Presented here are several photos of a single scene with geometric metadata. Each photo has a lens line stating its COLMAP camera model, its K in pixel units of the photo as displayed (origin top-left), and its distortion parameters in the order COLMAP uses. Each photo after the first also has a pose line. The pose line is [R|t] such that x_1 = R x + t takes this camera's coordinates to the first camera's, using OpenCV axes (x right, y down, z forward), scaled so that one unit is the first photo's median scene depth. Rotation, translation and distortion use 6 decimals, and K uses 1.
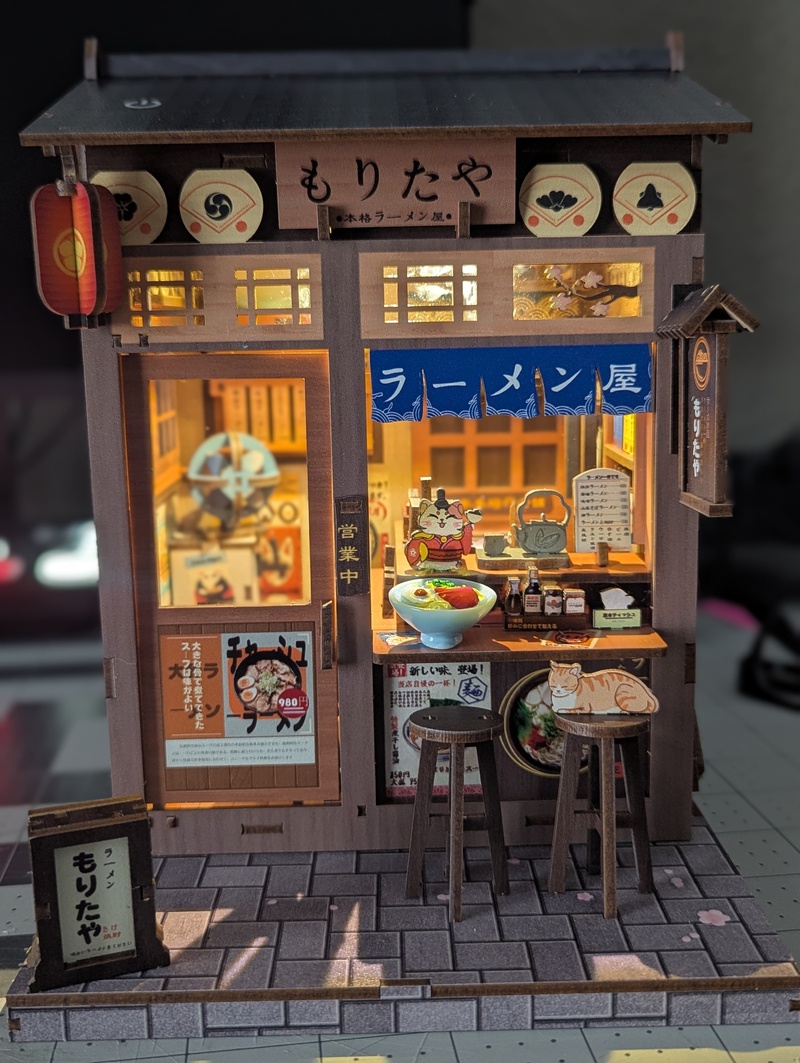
lens RADIAL K [[1204.5, 0, 375.6], [0, 1204.5, 530.3], [0, 0, 1]] dist [-0.031216, -0.013383]
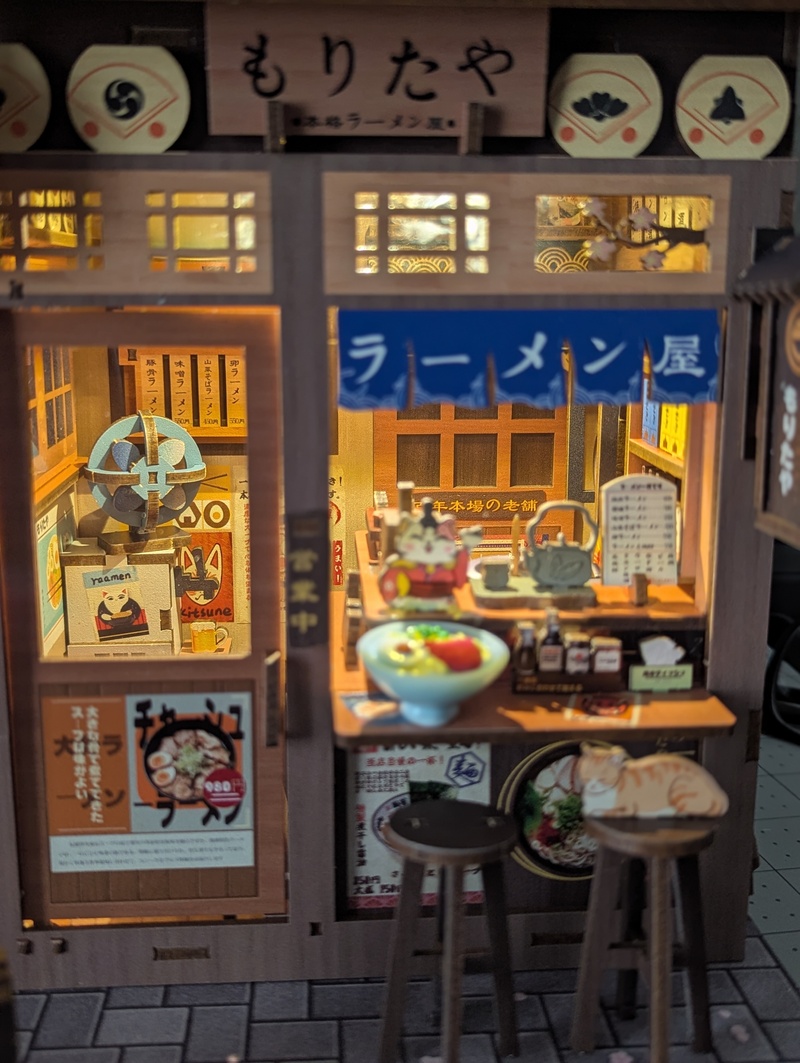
lens RADIAL K [[1204.5, 0, 375.6], [0, 1204.5, 530.3], [0, 0, 1]] dist [-0.031216, -0.013383]
pose [[0.997899, 0.008890, 0.064173, -0.024928], [-0.010728, 0.999540, 0.028350, -0.036925], [-0.063891, -0.028979, 0.997536, 0.264824]]
